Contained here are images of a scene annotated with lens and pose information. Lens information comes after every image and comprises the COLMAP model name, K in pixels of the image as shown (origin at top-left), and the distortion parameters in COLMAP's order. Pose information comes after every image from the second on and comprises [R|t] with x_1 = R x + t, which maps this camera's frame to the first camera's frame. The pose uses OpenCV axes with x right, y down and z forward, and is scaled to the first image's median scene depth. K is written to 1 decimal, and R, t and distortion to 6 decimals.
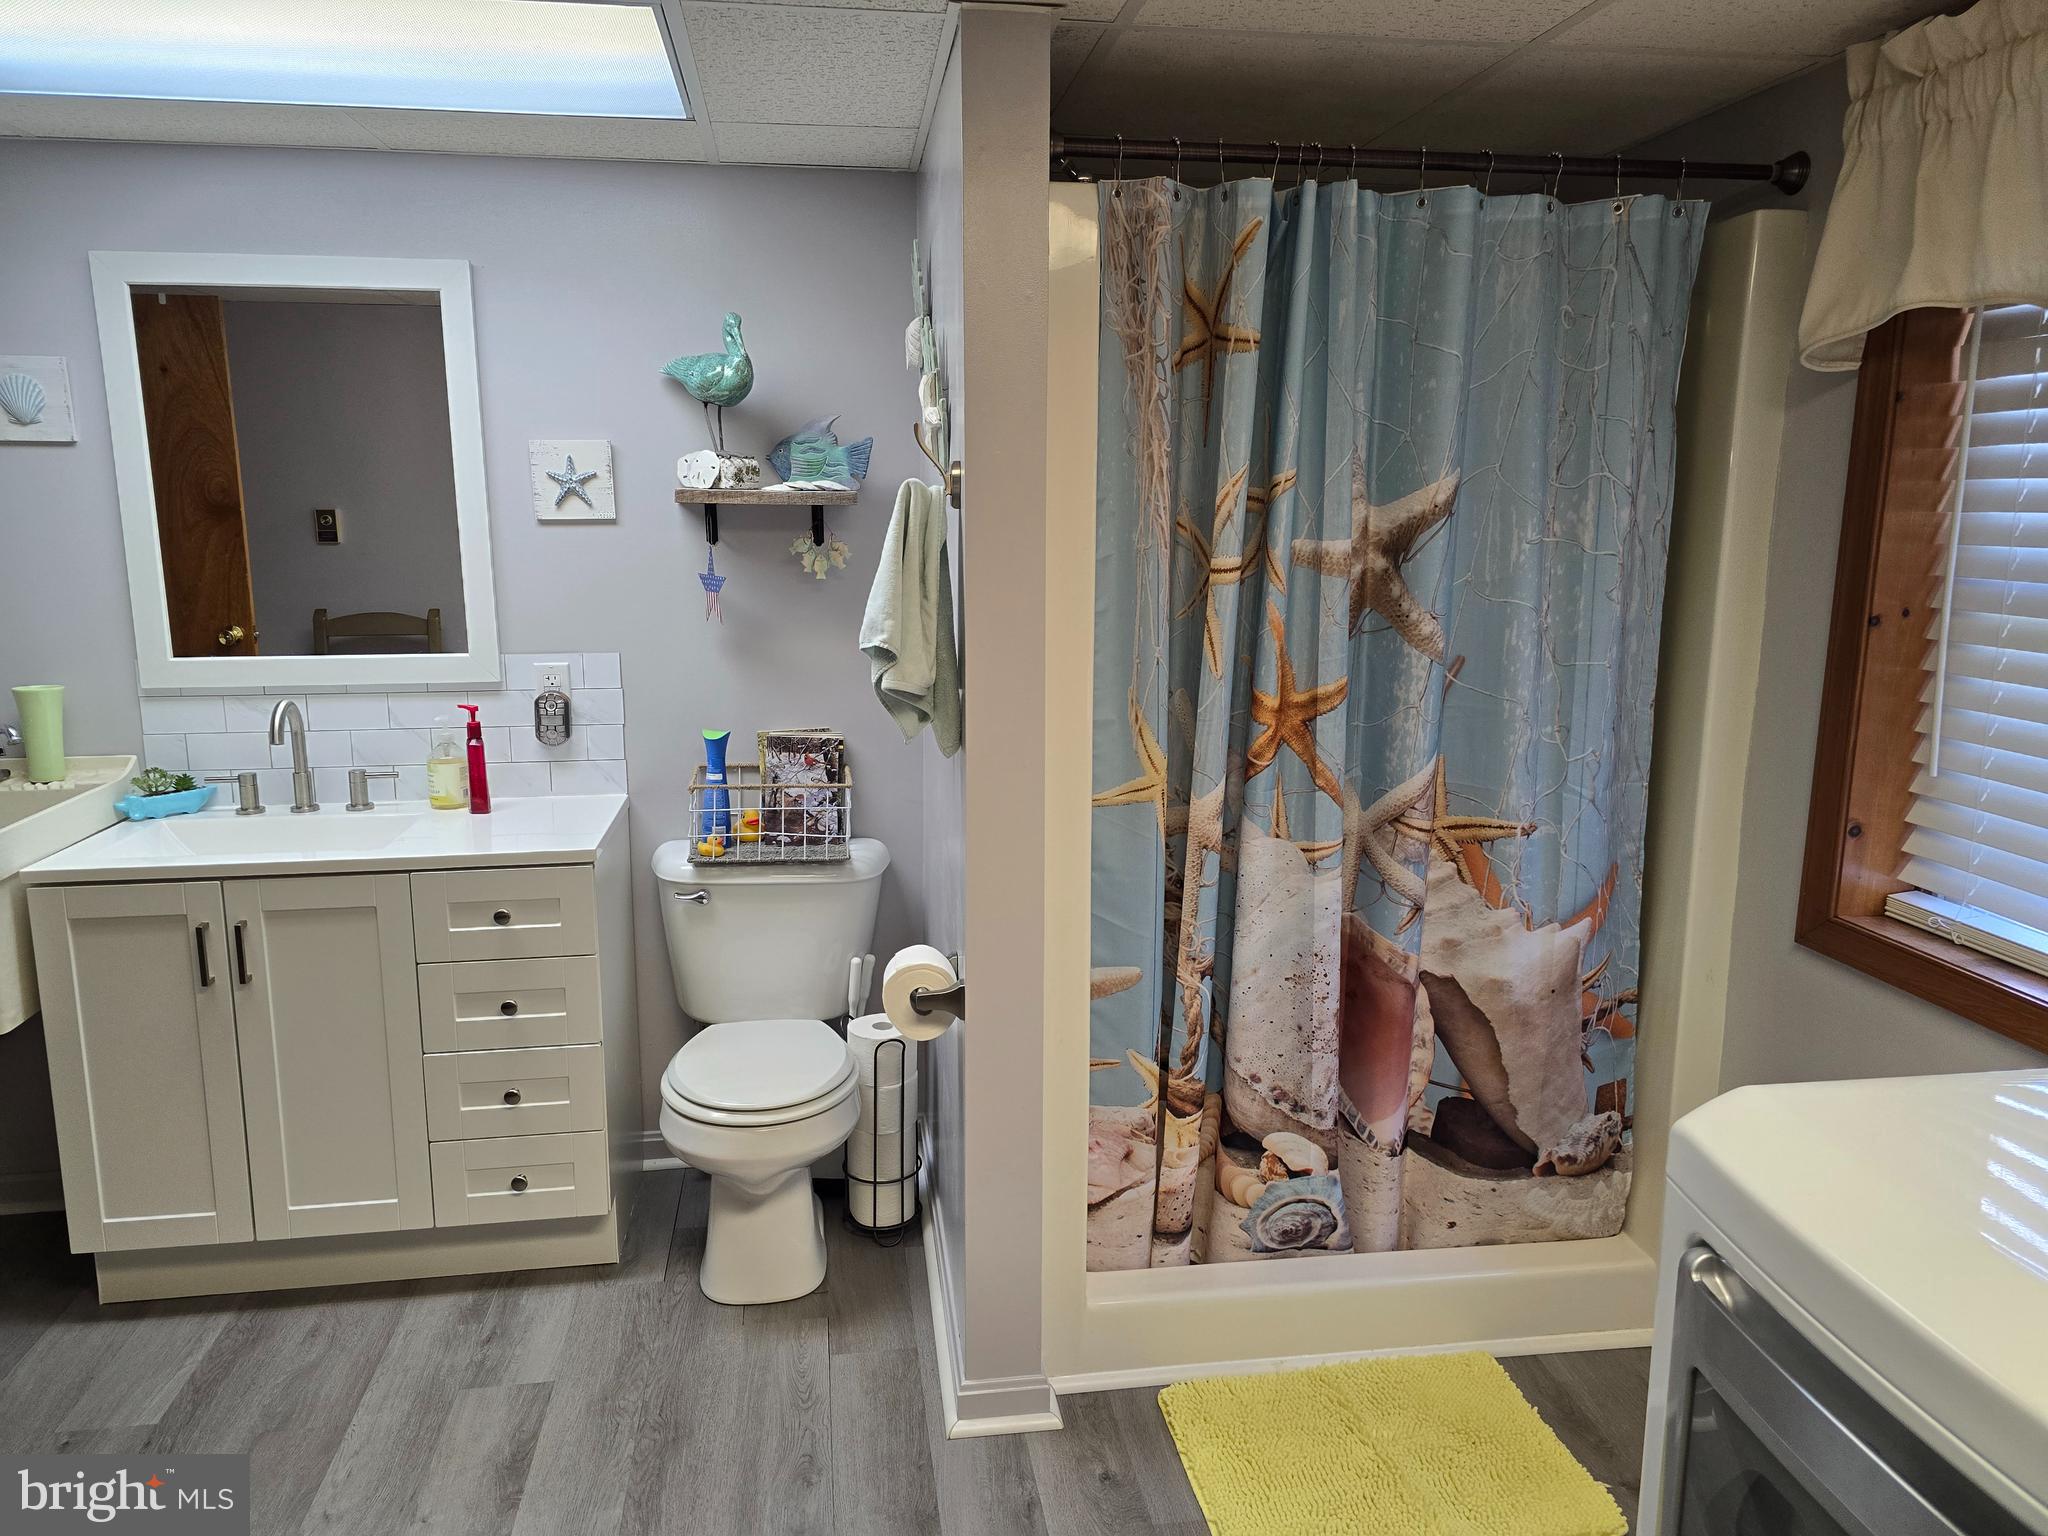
lens RADIAL K [[1377.8, 0, 1019.8], [0, 1377.8, 754.2], [0, 0, 1]] dist [0.061497, -0.053295]
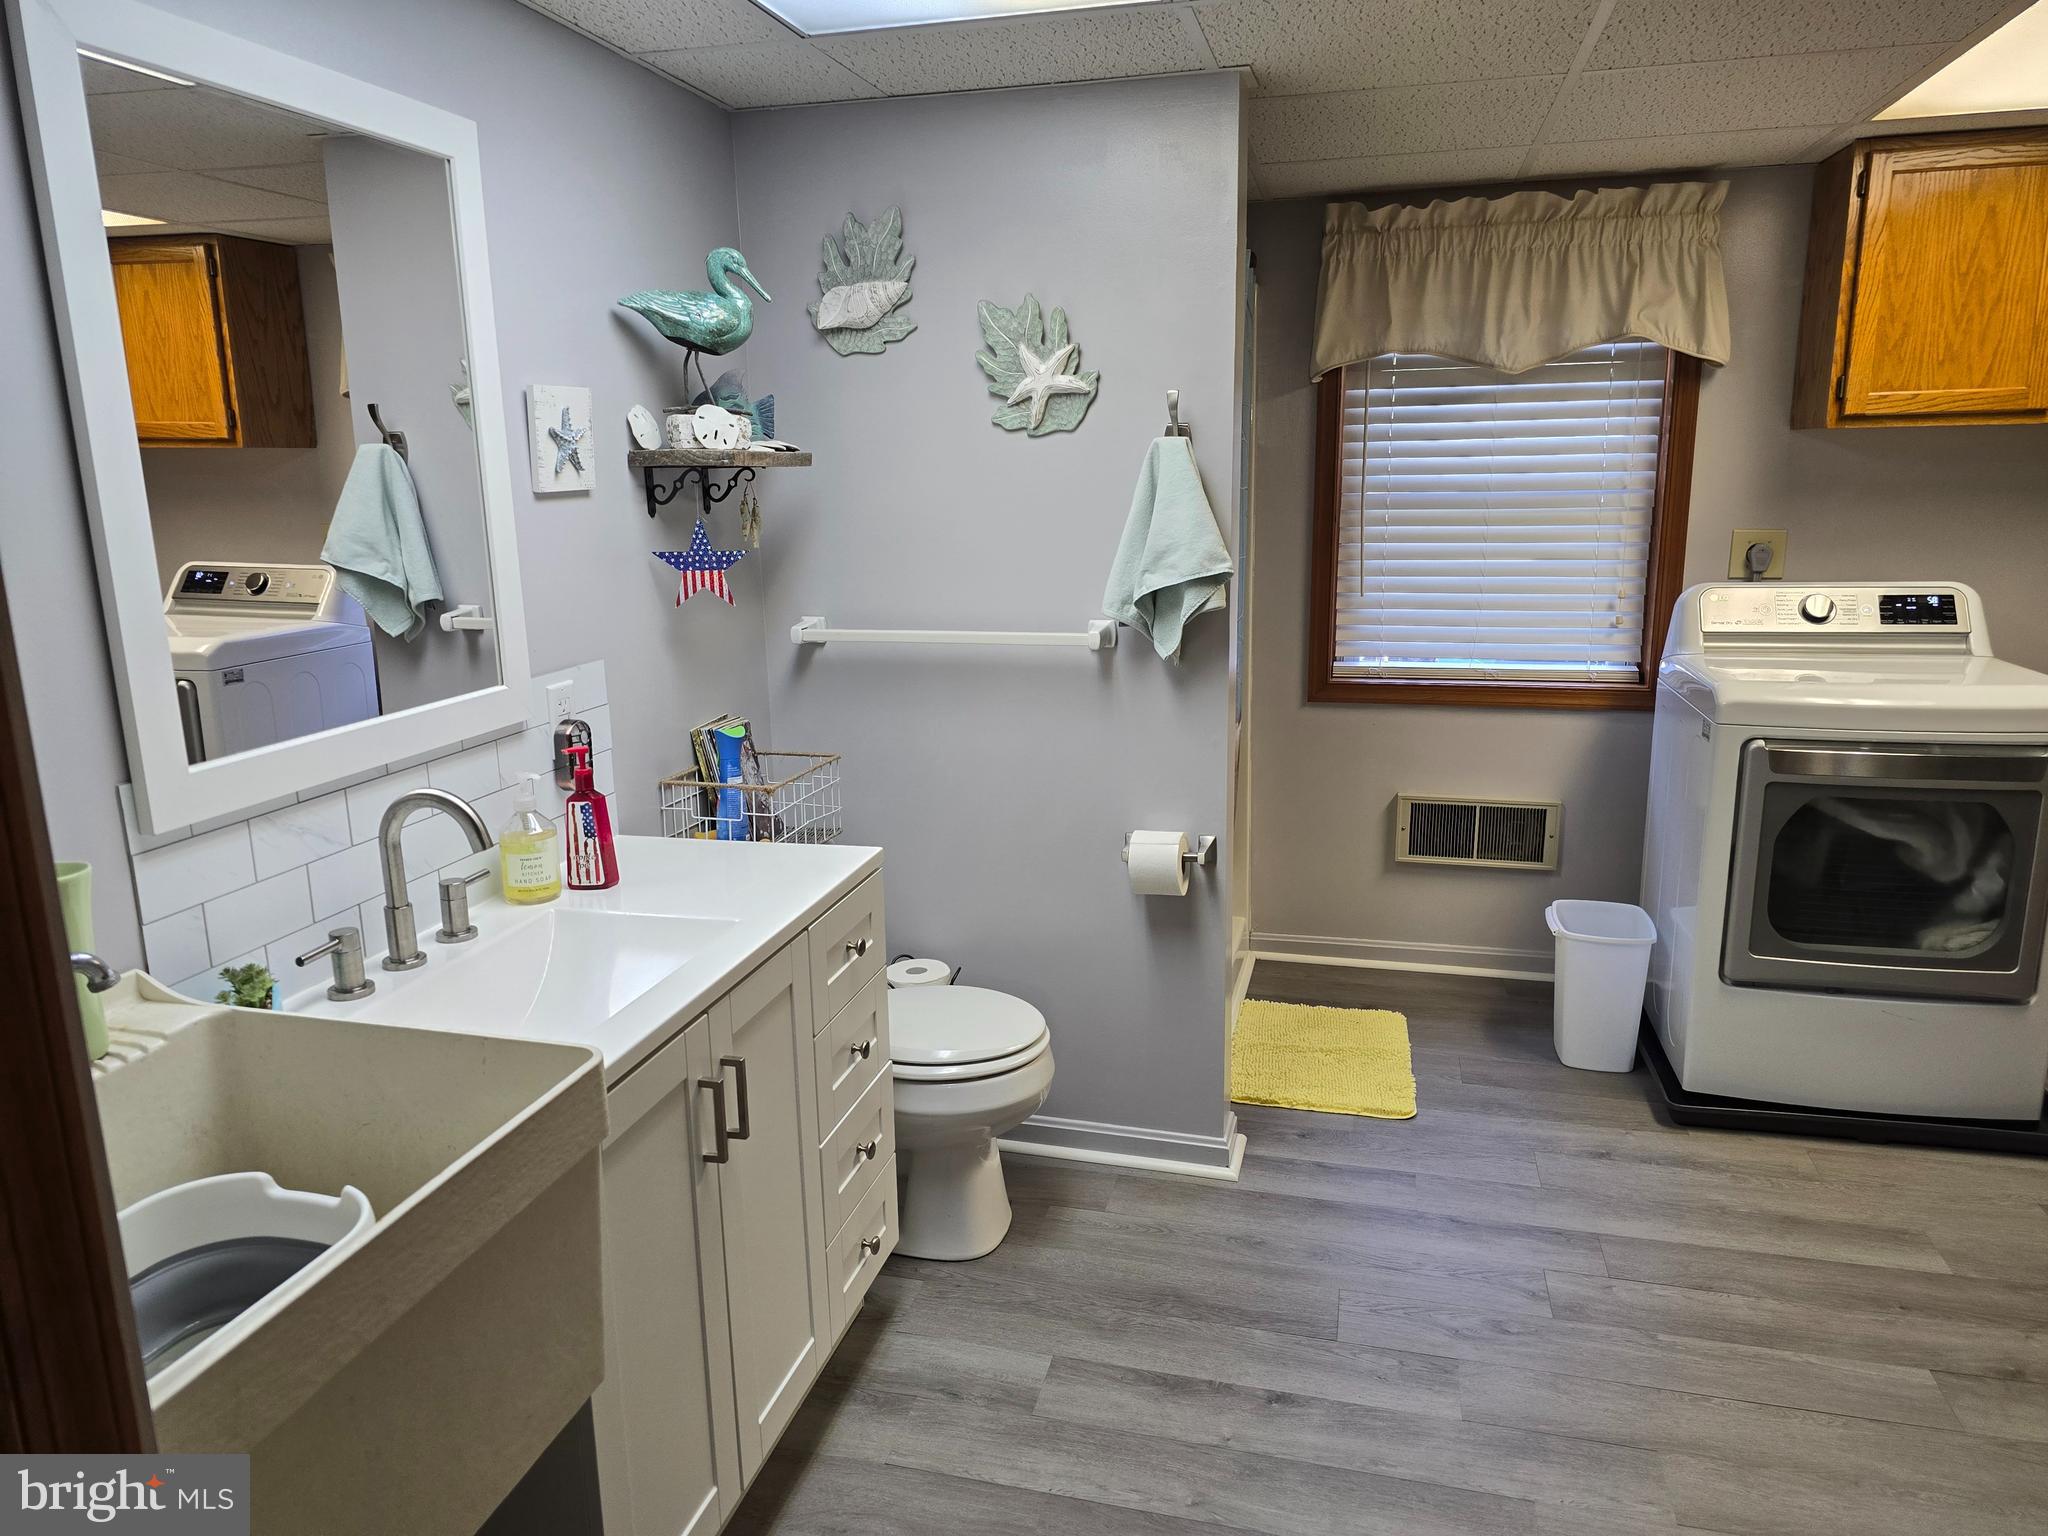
lens RADIAL K [[1377.8, 0, 1017.5], [0, 1377.8, 771.6], [0, 0, 1]] dist [0.061497, -0.053295]
pose [[0.391688, -0.212145, 0.895307, -0.988870], [0.178655, 0.972073, 0.152175, -0.094866], [-0.902587, 0.100346, 0.418650, 0.492133]]
